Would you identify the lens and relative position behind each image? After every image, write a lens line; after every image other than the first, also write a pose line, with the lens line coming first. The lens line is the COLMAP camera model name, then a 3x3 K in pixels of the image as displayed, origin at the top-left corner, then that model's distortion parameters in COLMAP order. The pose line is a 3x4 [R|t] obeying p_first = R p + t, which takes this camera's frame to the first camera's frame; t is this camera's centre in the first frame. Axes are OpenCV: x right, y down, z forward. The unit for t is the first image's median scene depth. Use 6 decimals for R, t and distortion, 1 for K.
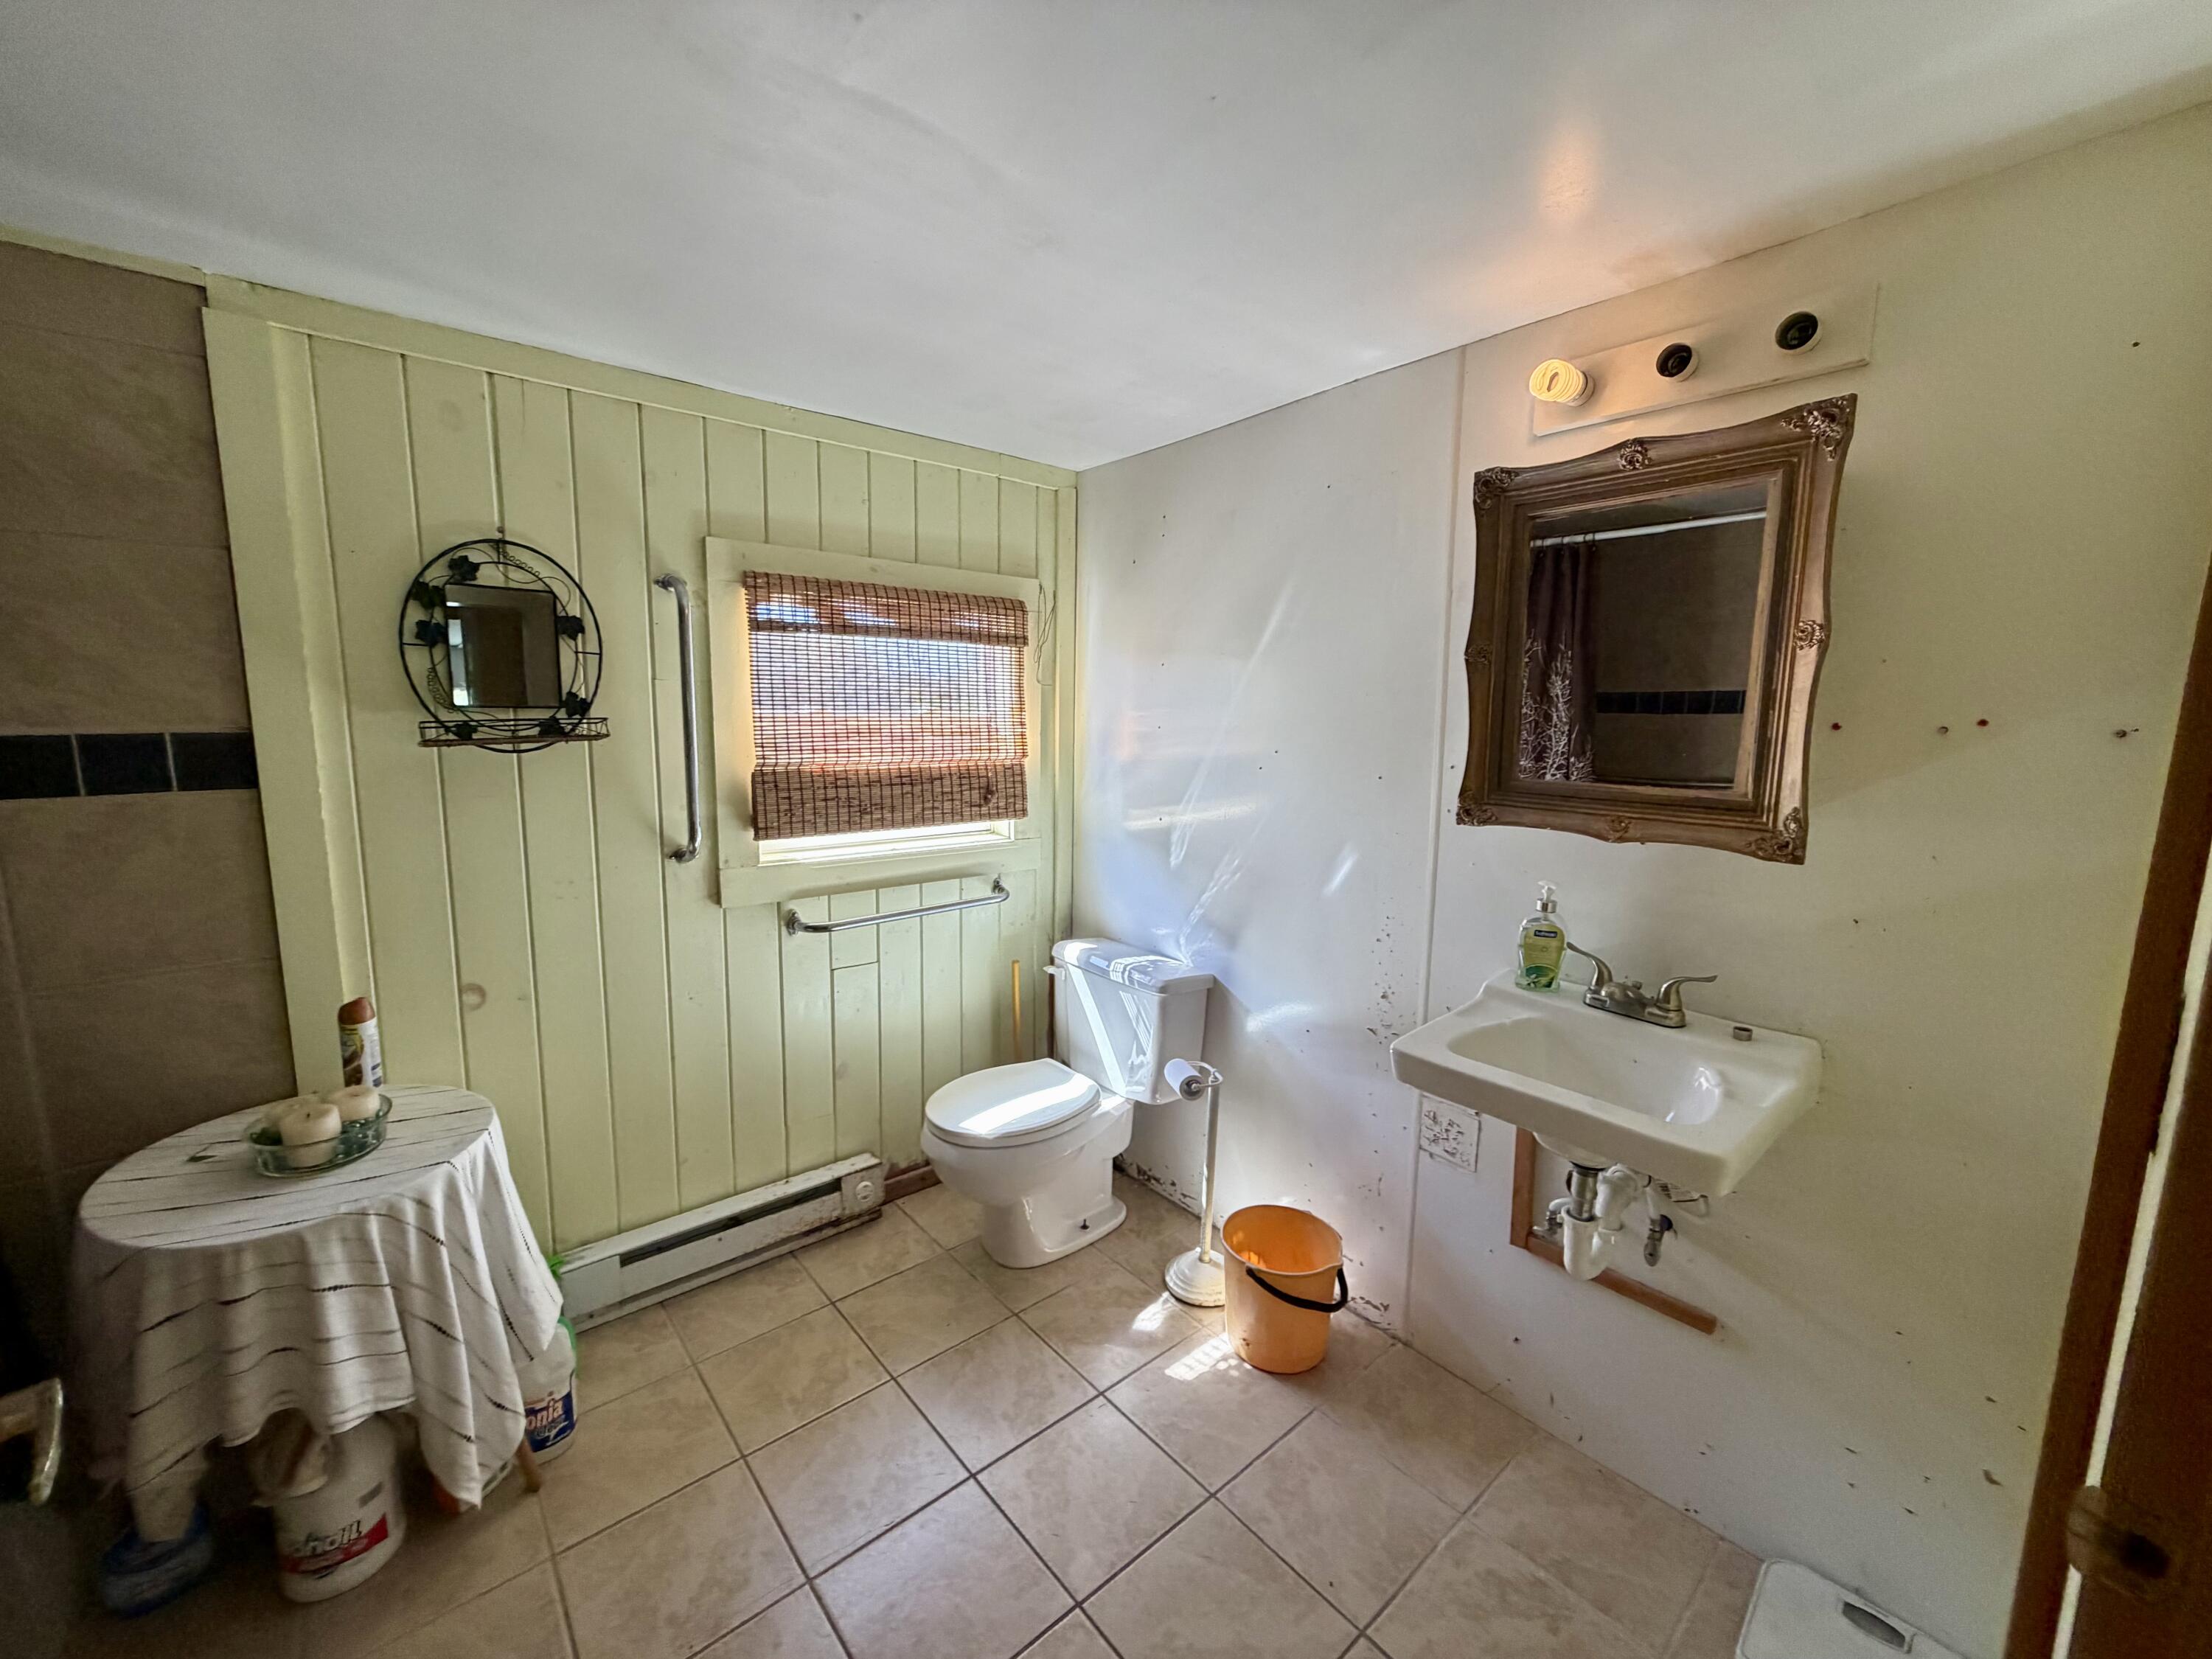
lens RADIAL K [[884.9, 0, 1101.3], [0, 884.9, 827.4], [0, 0, 1]] dist [0.005712, 0.000085]
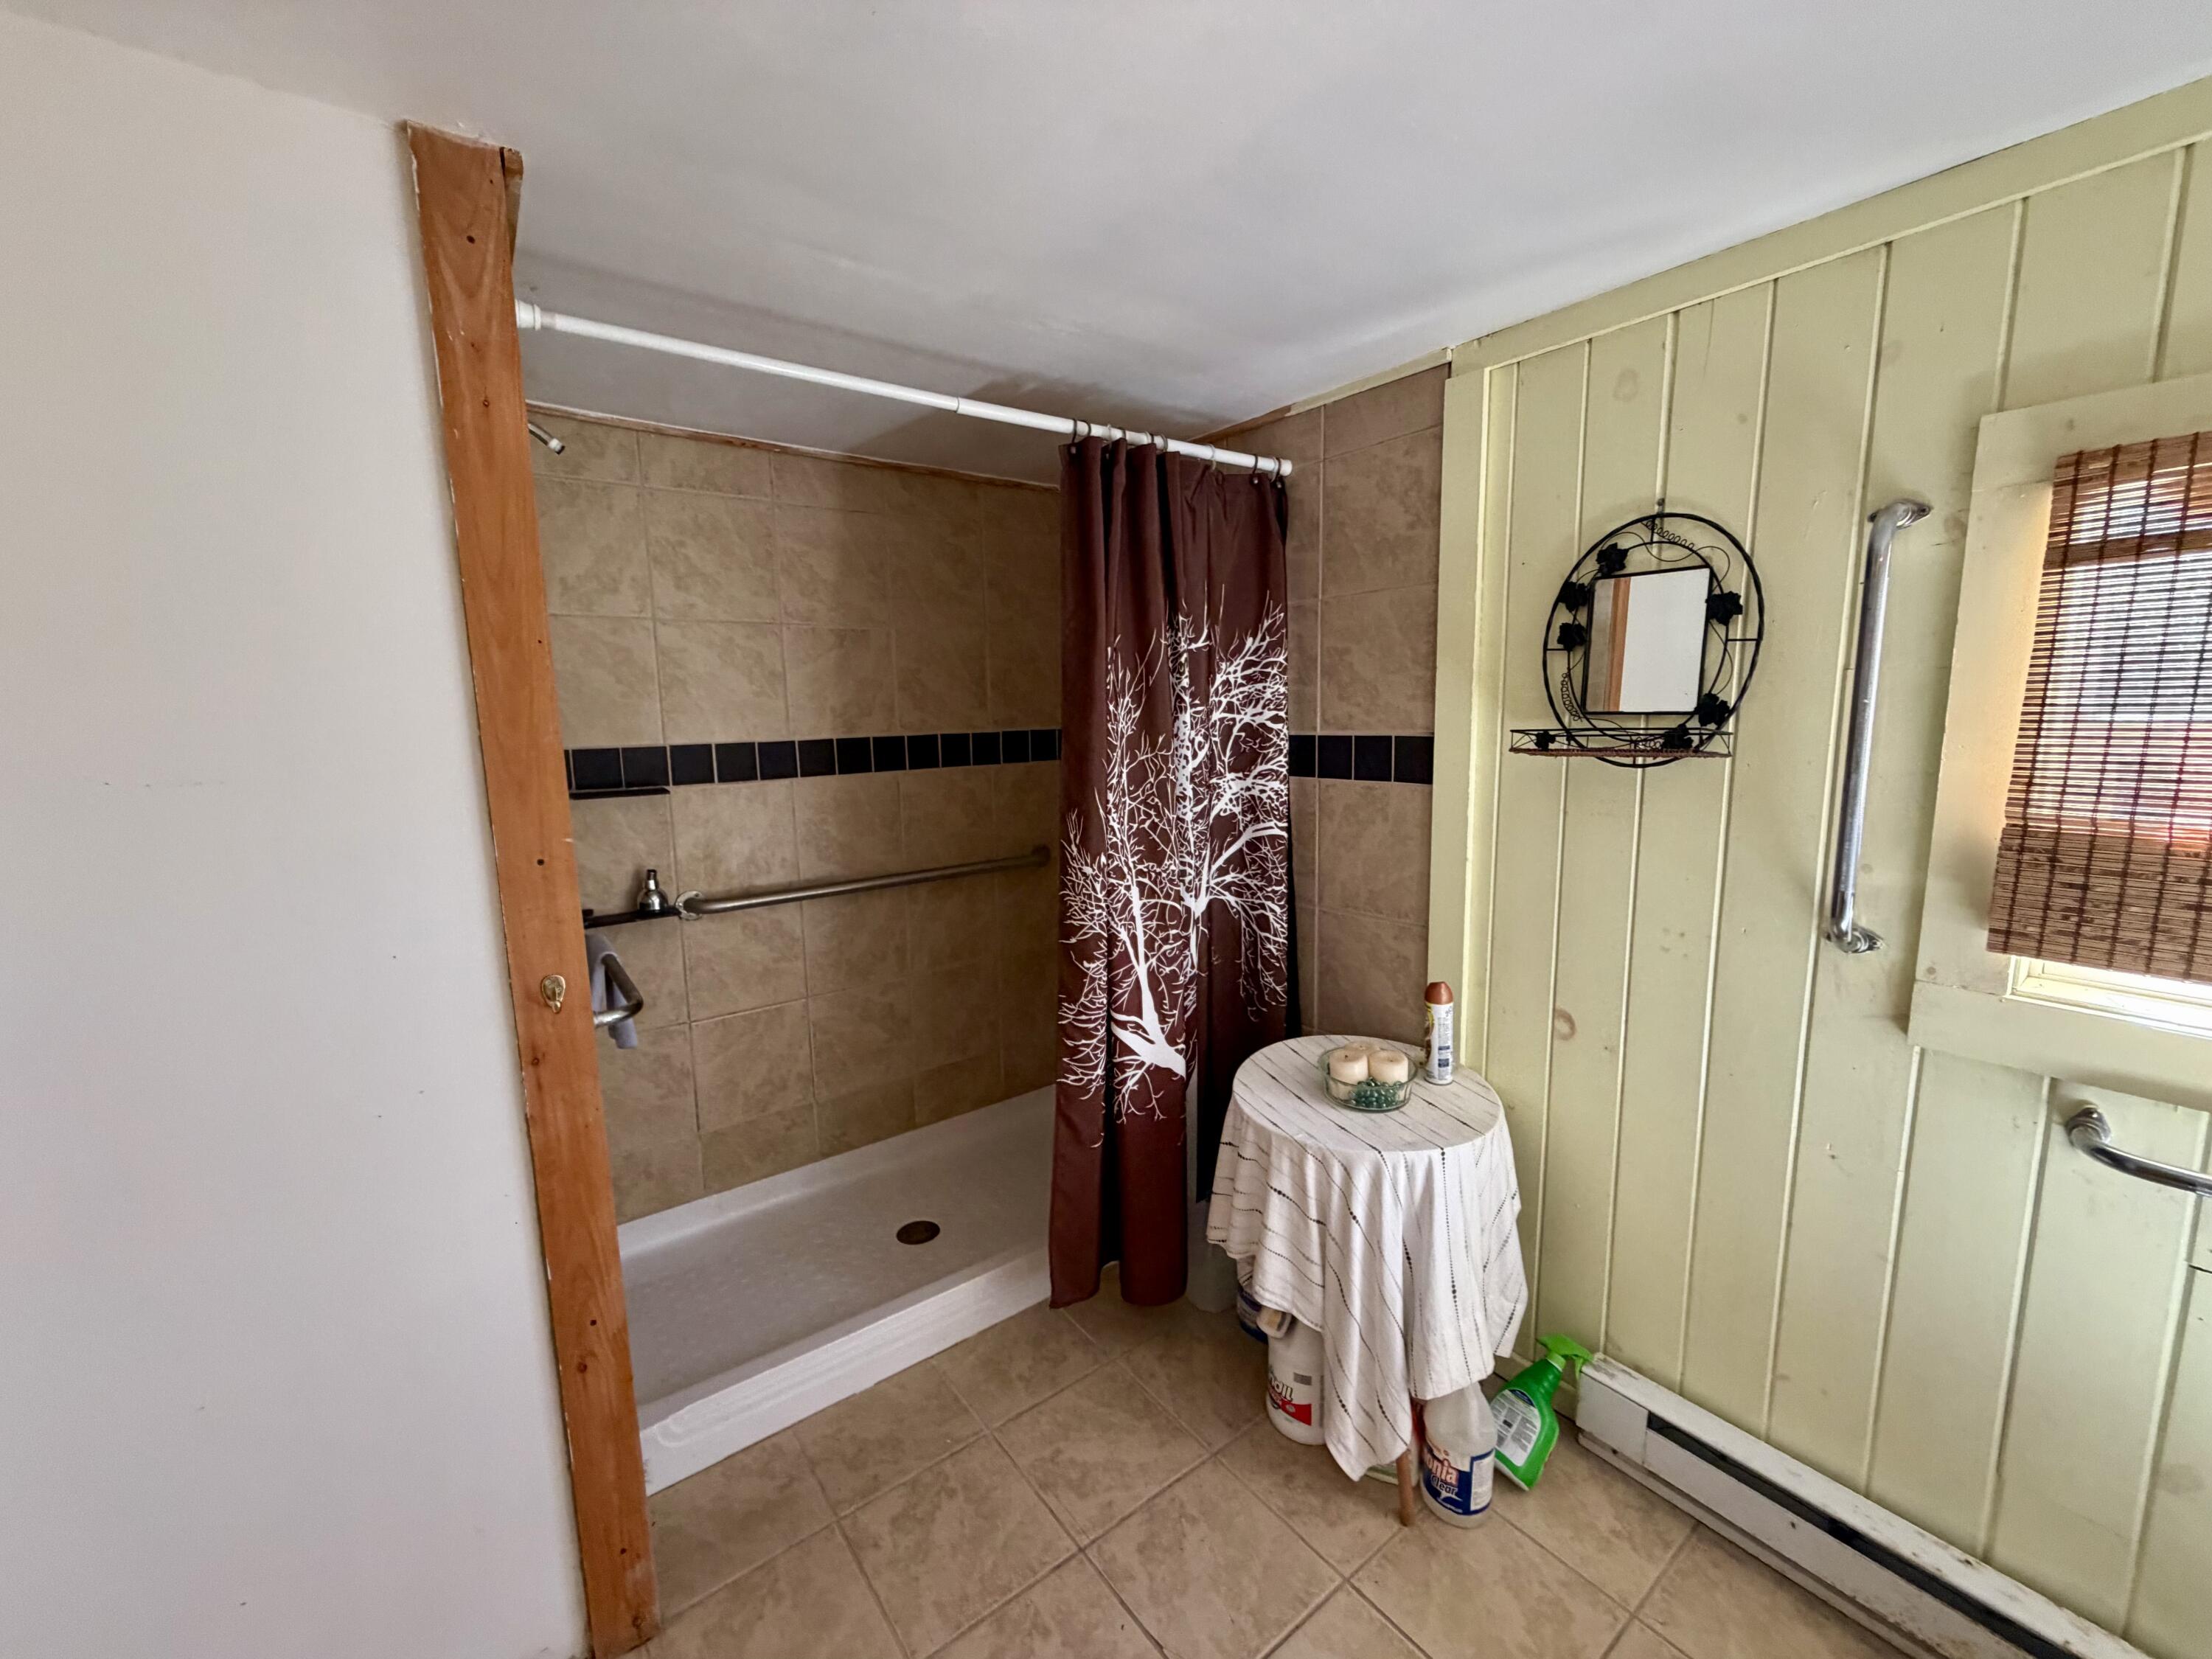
lens RADIAL K [[884.9, 0, 1103.7], [0, 884.9, 831.1], [0, 0, 1]] dist [0.005712, 0.000085]
pose [[-0.051327, 0.130671, -0.990096, 0.225351], [-0.122216, 0.983130, 0.136087, -0.082423], [0.991176, 0.127990, -0.034491, 0.564888]]
